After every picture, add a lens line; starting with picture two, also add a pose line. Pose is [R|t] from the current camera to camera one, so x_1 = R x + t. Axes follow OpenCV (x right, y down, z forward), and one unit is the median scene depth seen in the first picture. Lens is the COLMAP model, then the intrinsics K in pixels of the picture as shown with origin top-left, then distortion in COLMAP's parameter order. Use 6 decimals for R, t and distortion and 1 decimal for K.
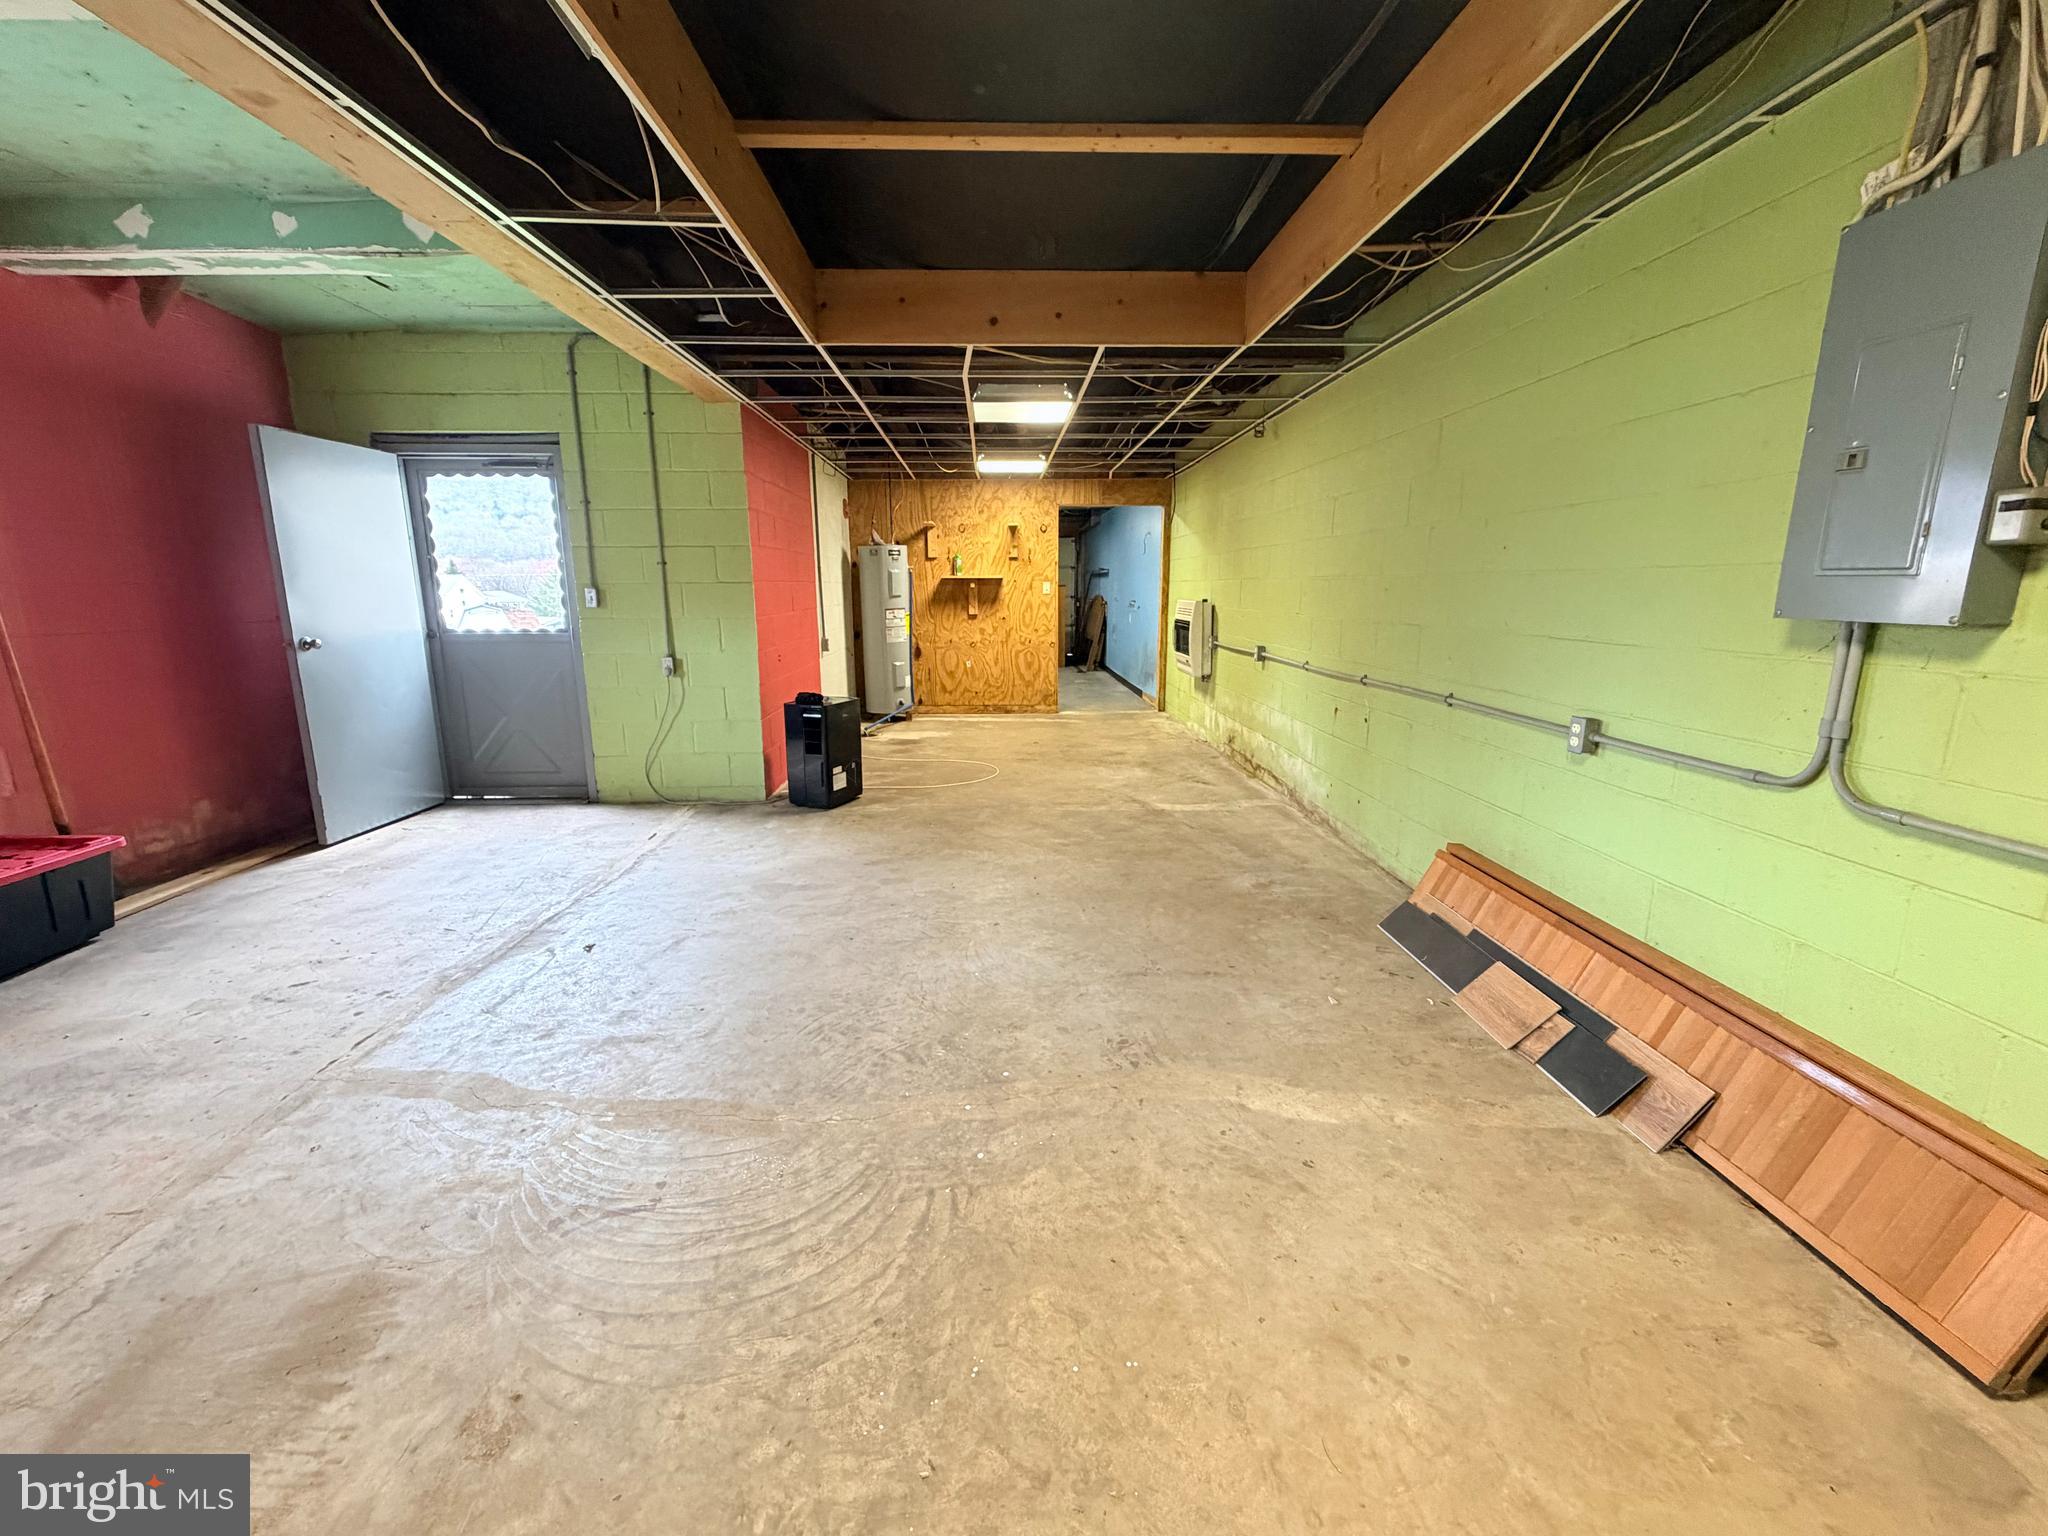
lens RADIAL K [[815.4, 0, 1031.3], [0, 815.4, 759.6], [0, 0, 1]] dist [0.002082, -0.000401]
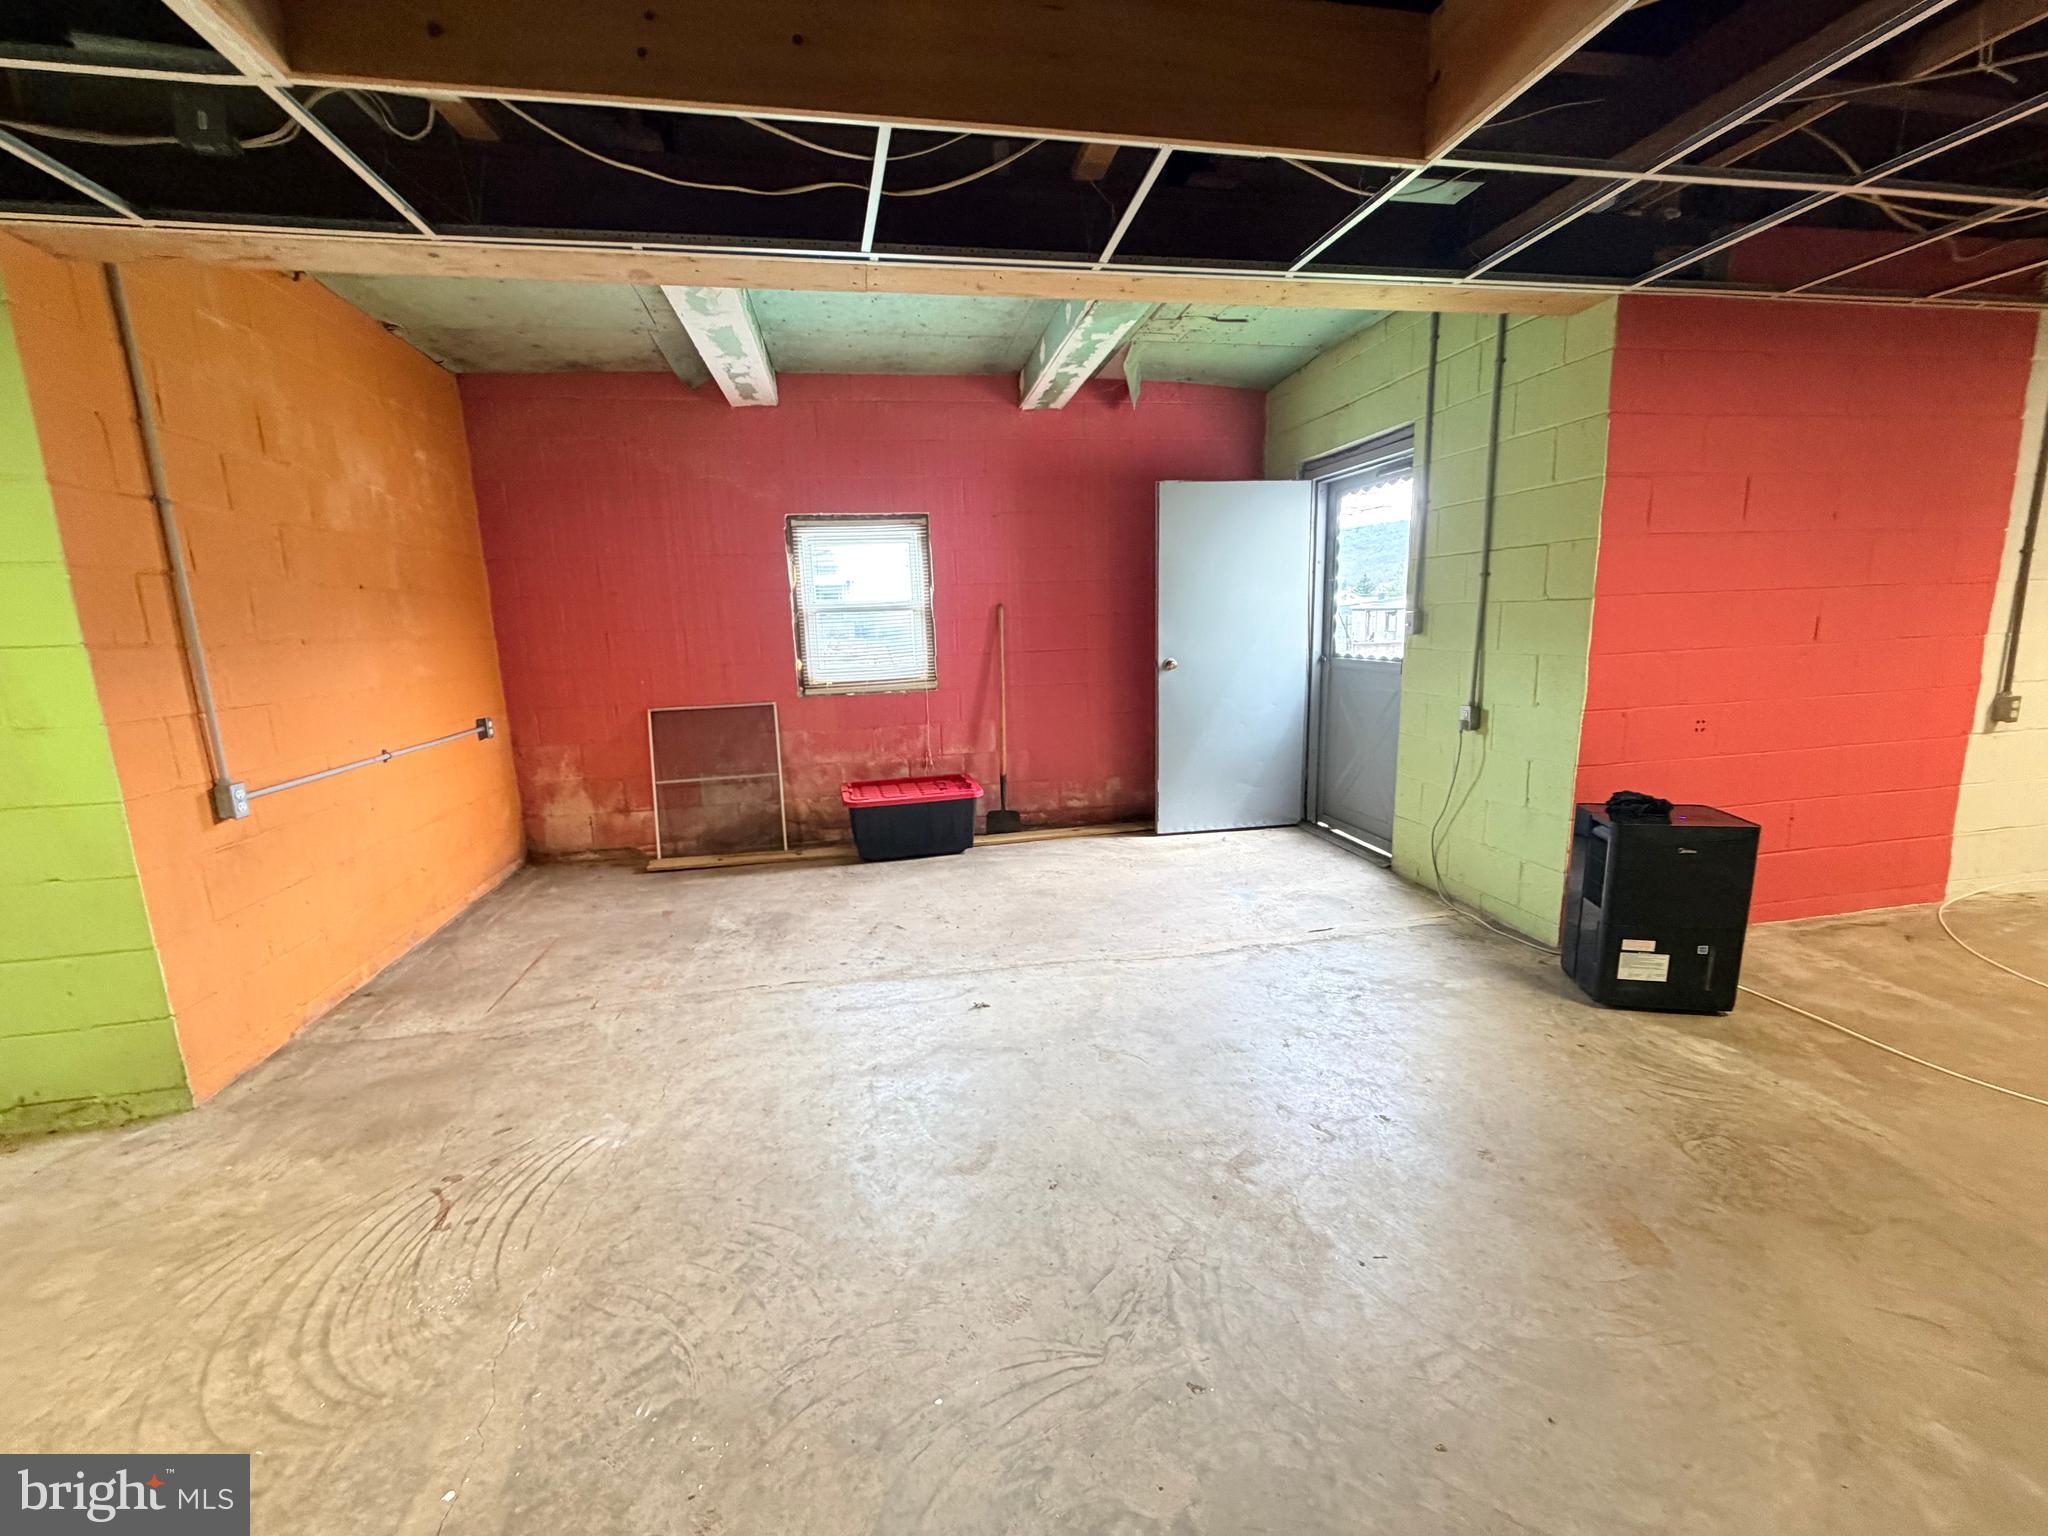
lens RADIAL K [[815.4, 0, 1028.5], [0, 815.4, 771.0], [0, 0, 1]] dist [0.002082, -0.000401]
pose [[0.160871, 0.182056, -0.970039, 0.251163], [-0.173516, 0.972749, 0.153789, -0.142307], [0.971603, 0.143577, 0.188077, 0.626166]]
